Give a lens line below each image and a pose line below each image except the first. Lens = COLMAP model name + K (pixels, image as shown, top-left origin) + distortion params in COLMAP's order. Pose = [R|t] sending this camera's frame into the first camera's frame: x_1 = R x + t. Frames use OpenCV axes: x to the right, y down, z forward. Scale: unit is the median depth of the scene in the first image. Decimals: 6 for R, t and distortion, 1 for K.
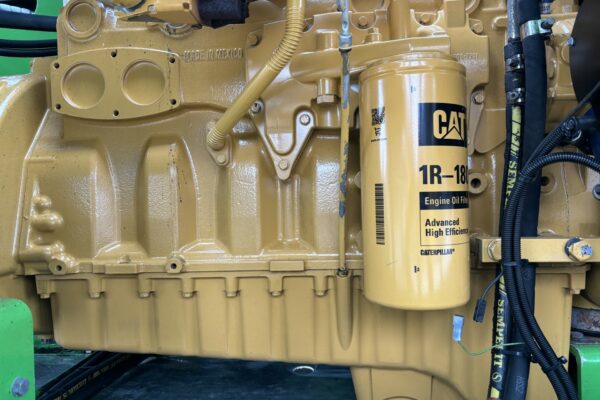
lens RADIAL K [[451.4, 0, 294.5], [0, 451.4, 201.0], [0, 0, 1]] dist [0.019038, -0.006658]
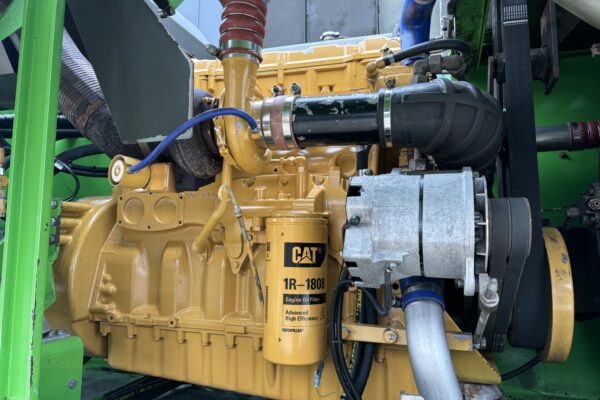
lens RADIAL K [[451.4, 0, 305.5], [0, 451.4, 201.2], [0, 0, 1]] dist [0.019038, -0.006658]
pose [[0.973071, 0.023207, -0.229336, 0.559046], [-0.045721, 0.994583, -0.093350, -0.160336], [0.225927, 0.101322, 0.968861, -0.514485]]
